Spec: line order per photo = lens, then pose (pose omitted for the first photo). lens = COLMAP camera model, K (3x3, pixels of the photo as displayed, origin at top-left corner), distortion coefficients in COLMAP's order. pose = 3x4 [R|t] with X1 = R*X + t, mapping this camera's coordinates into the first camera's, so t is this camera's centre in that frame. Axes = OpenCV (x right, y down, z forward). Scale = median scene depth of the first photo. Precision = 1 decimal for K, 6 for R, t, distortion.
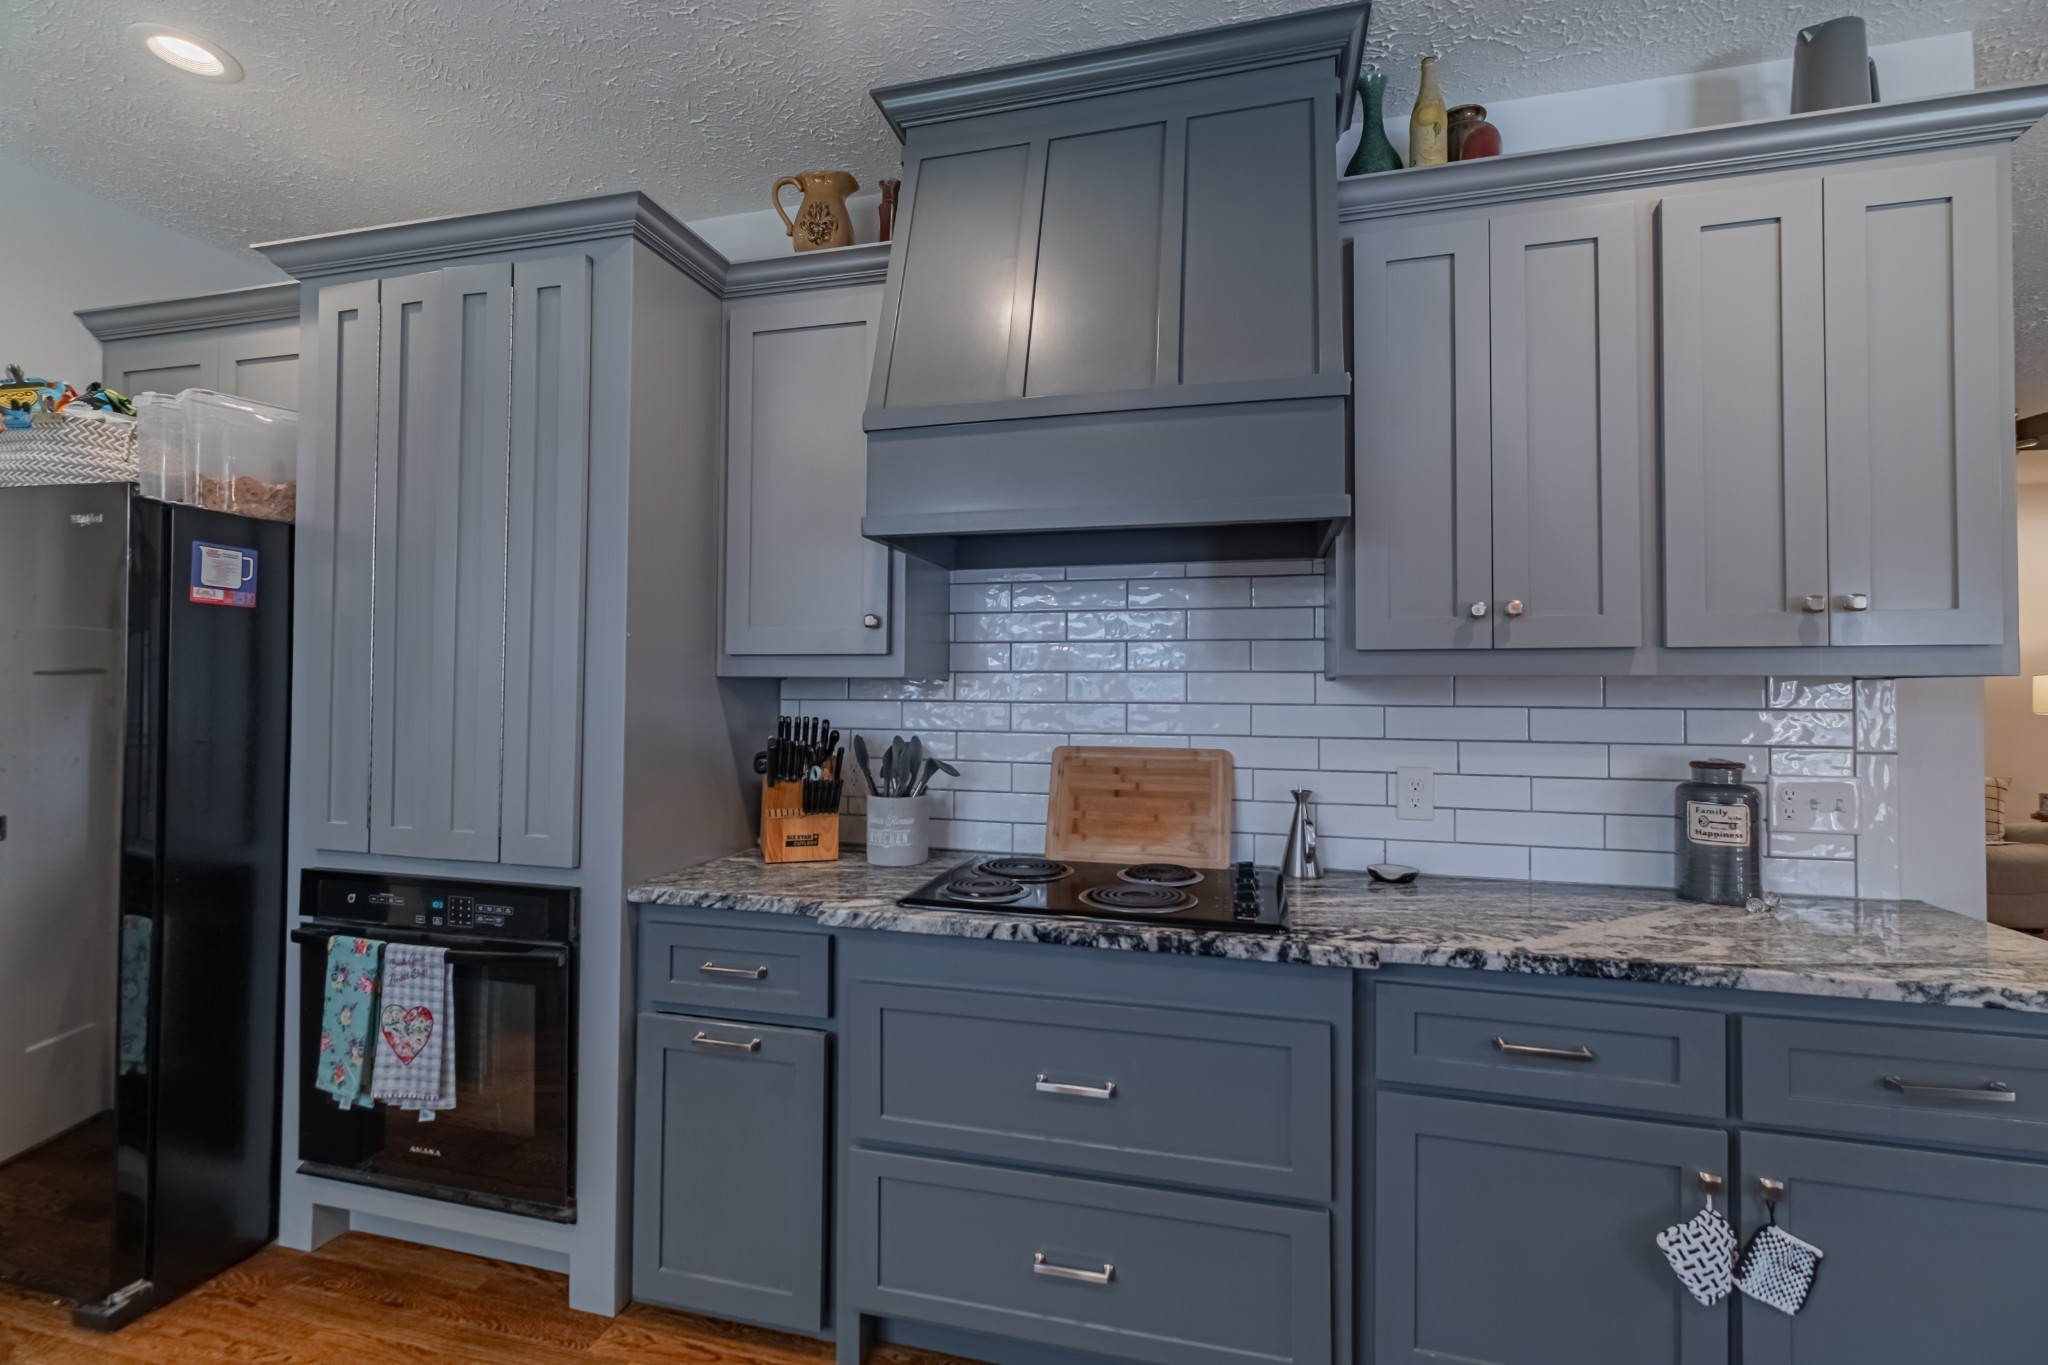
lens RADIAL K [[895.8, 0, 1019.6], [0, 895.8, 676.8], [0, 0, 1]] dist [0.002765, 0.000733]
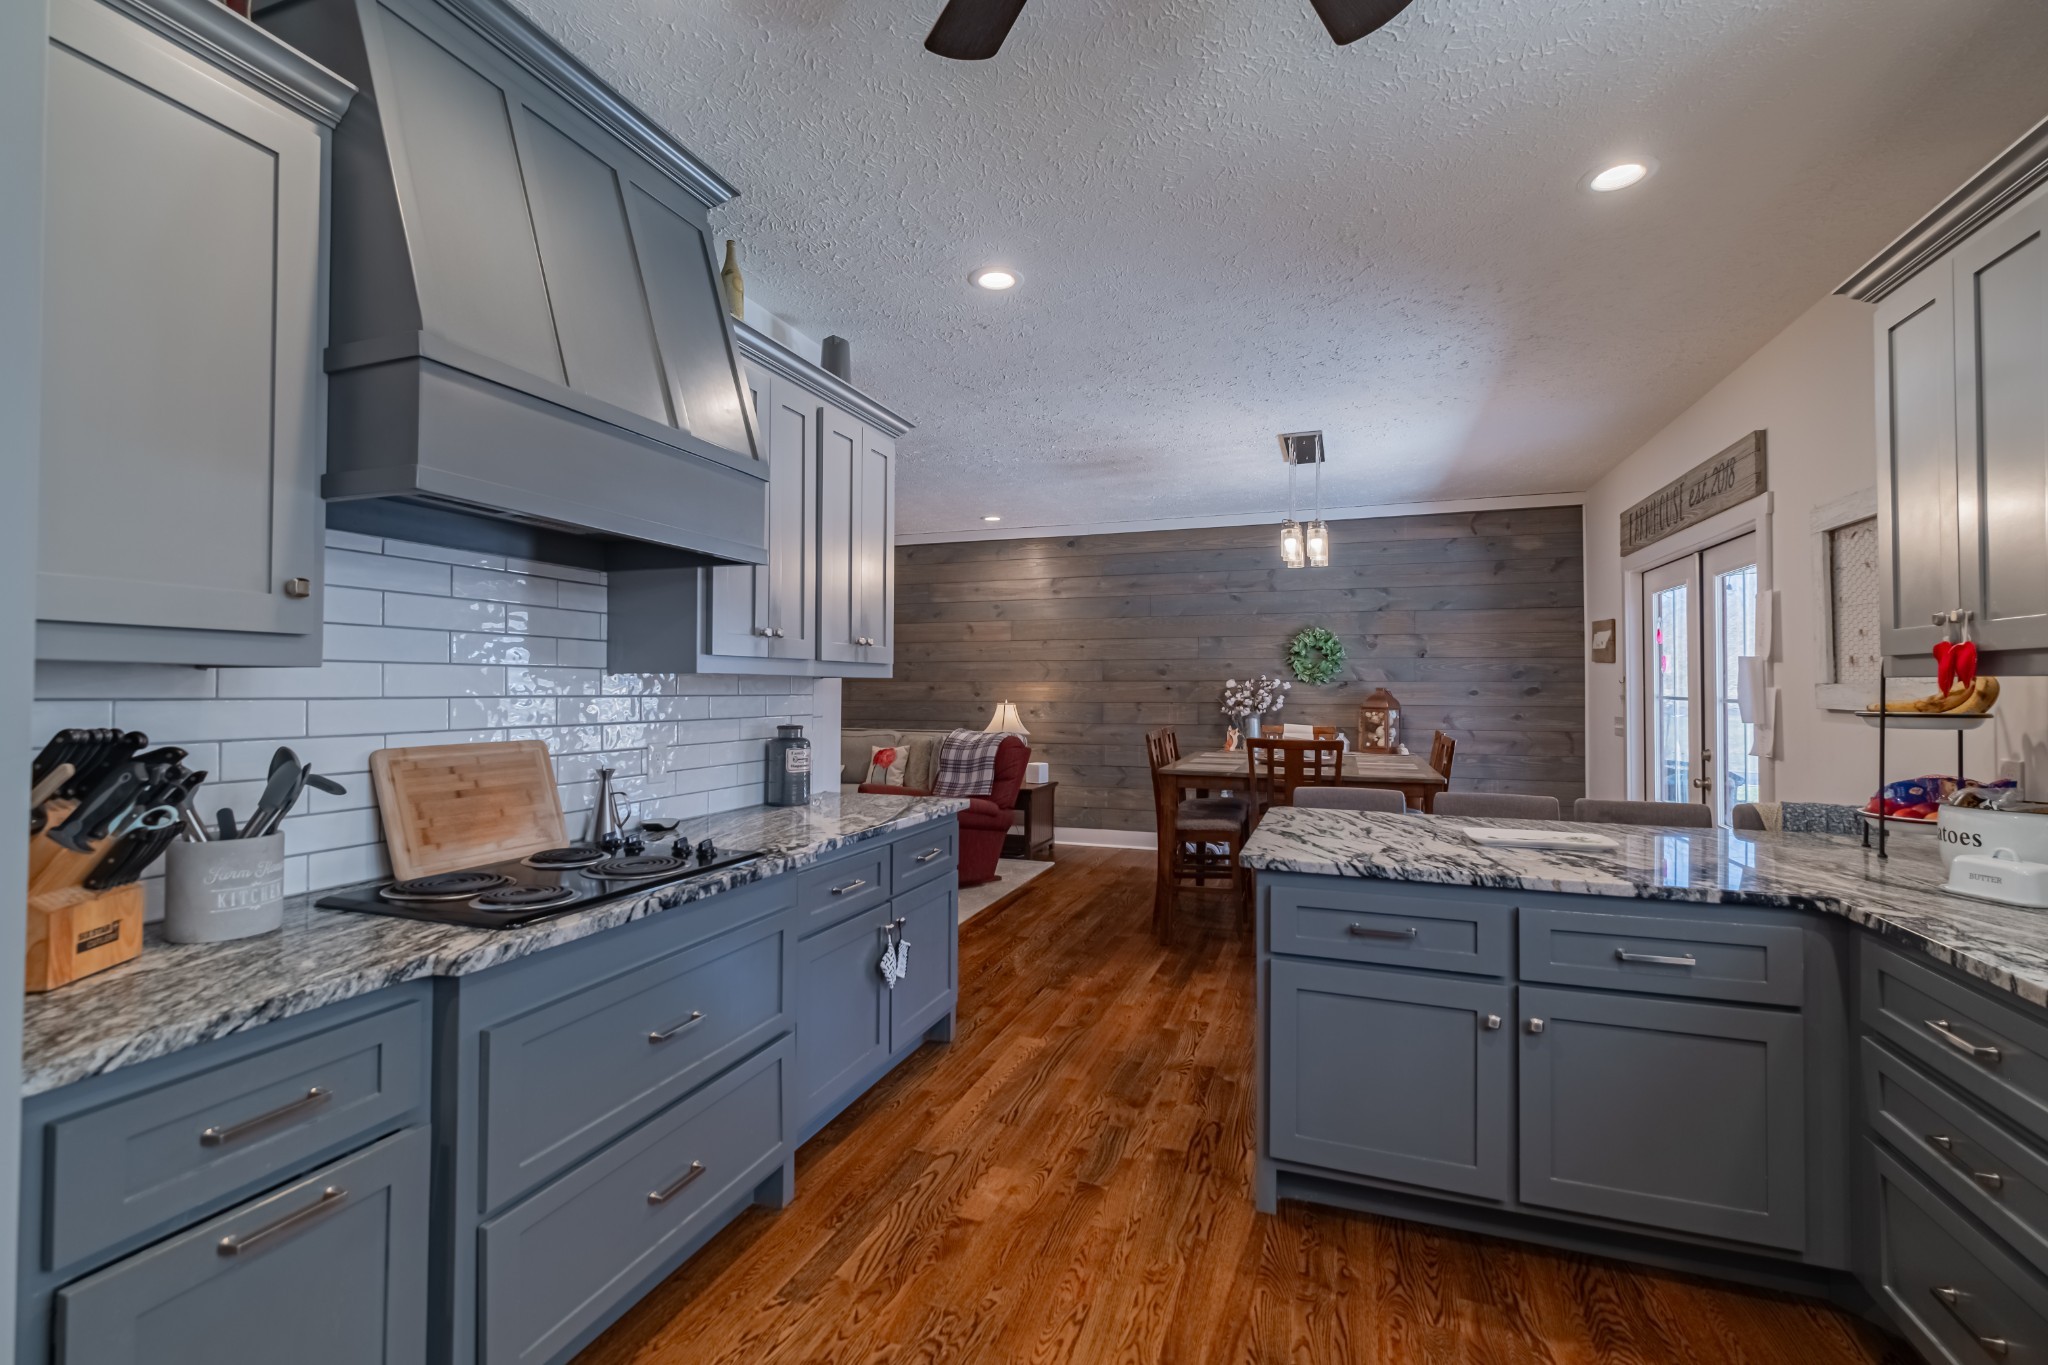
lens RADIAL K [[895.8, 0, 1019.6], [0, 895.8, 676.8], [0, 0, 1]] dist [0.002765, 0.000733]
pose [[0.090007, 0.008020, 0.995909, -0.885035], [-0.021332, 0.999754, -0.006123, 0.001666], [-0.995713, -0.020694, 0.090156, 0.389289]]
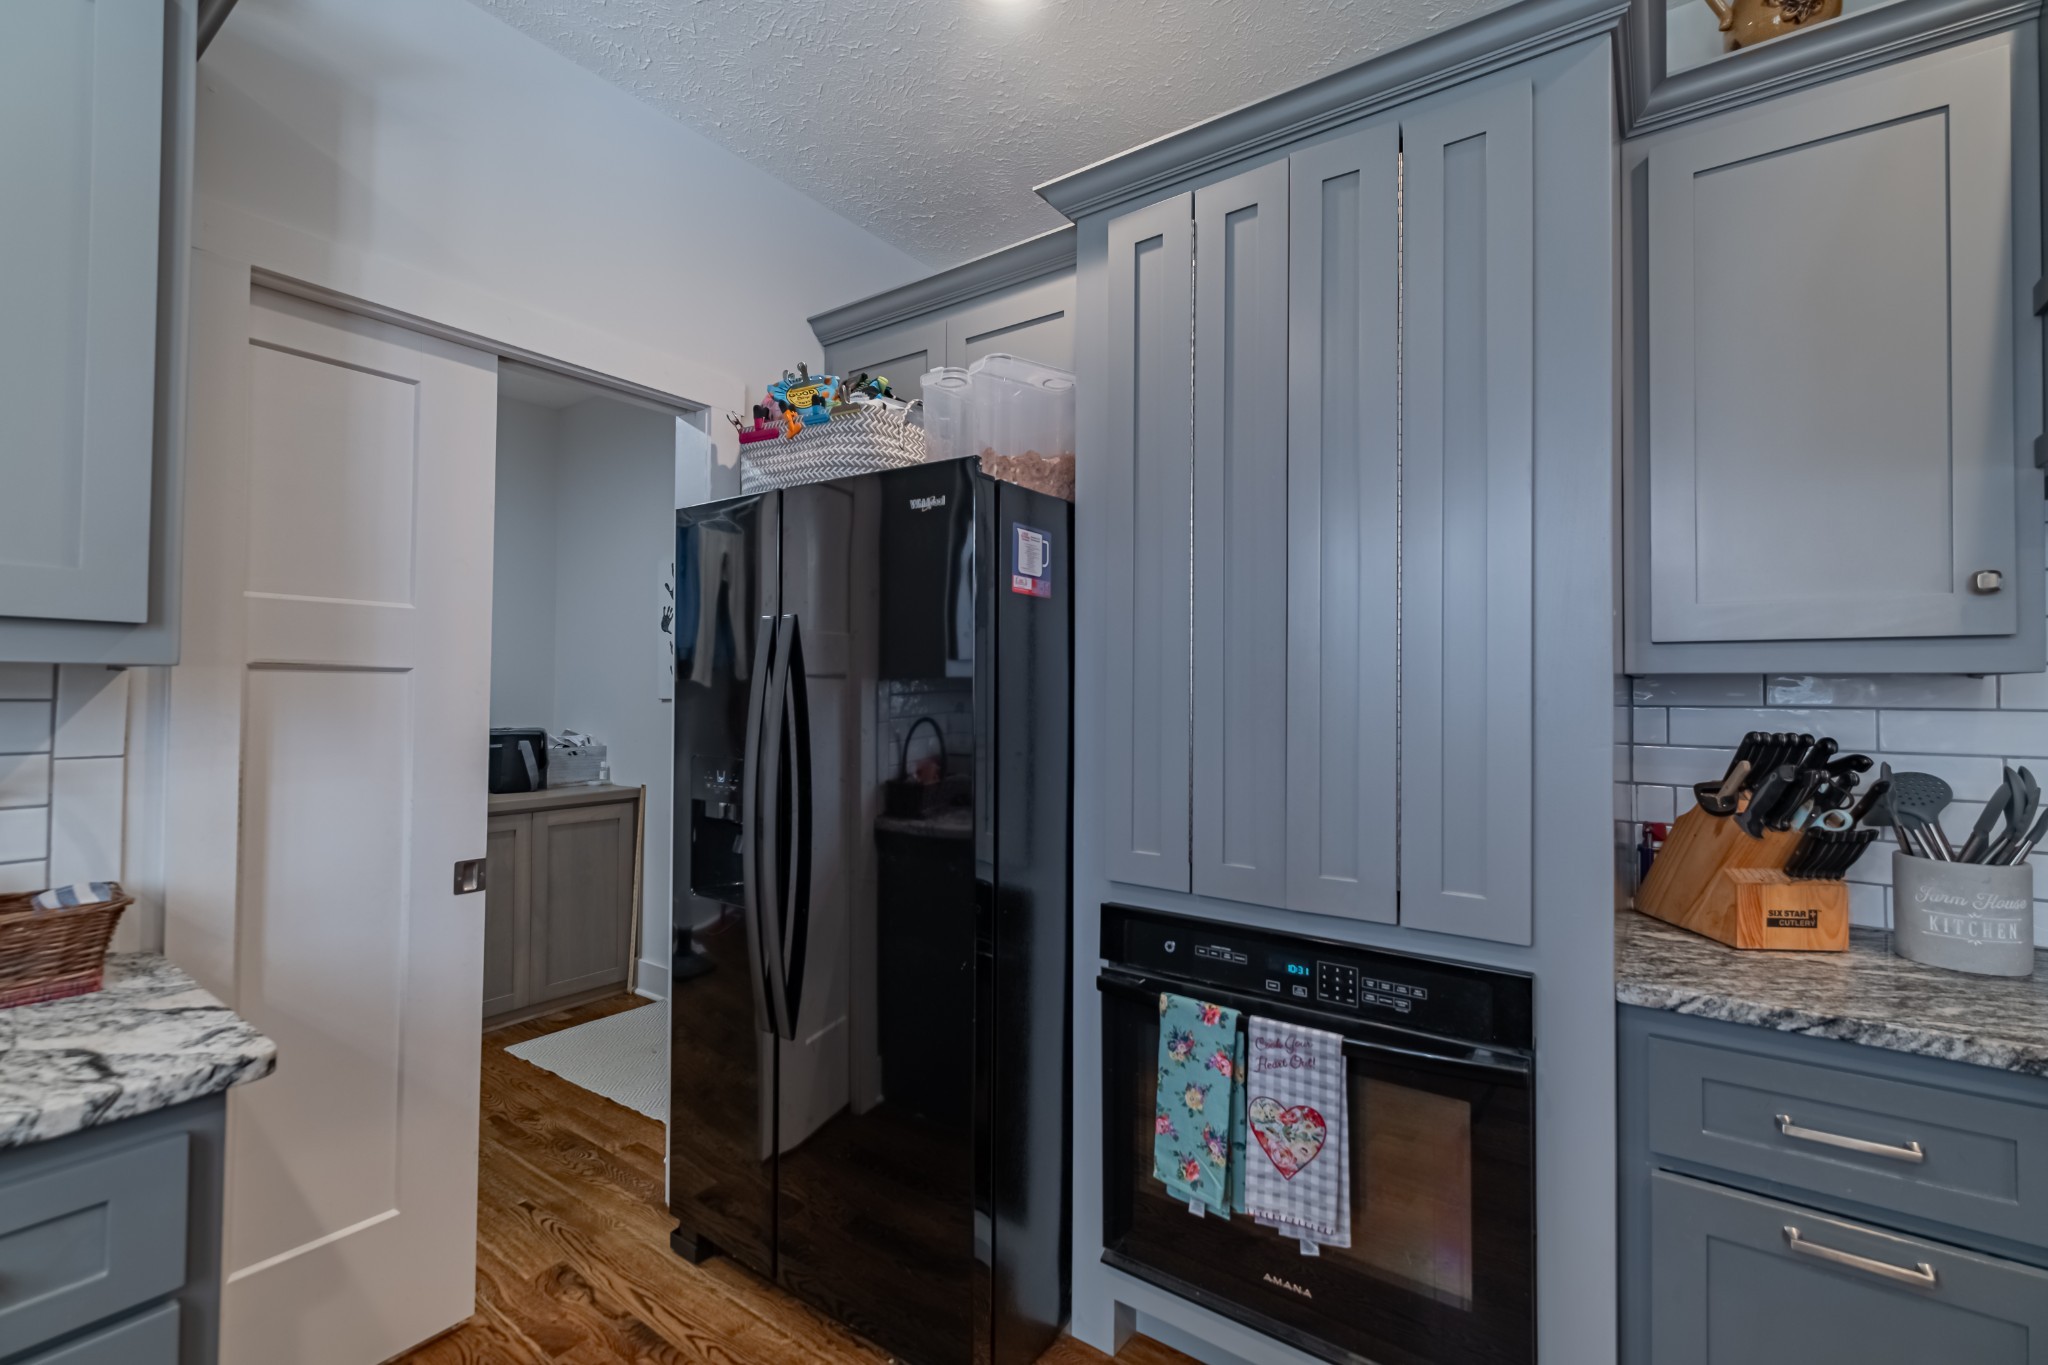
lens RADIAL K [[898.9, 0, 1016.7], [0, 898.9, 675.6], [0, 0, 1]] dist [0.000118, -0.000083]
pose [[0.931111, -0.008545, -0.364635, -0.604330], [0.007404, 0.999962, -0.004527, 0.001219], [0.364660, 0.001515, 0.931140, 0.191526]]
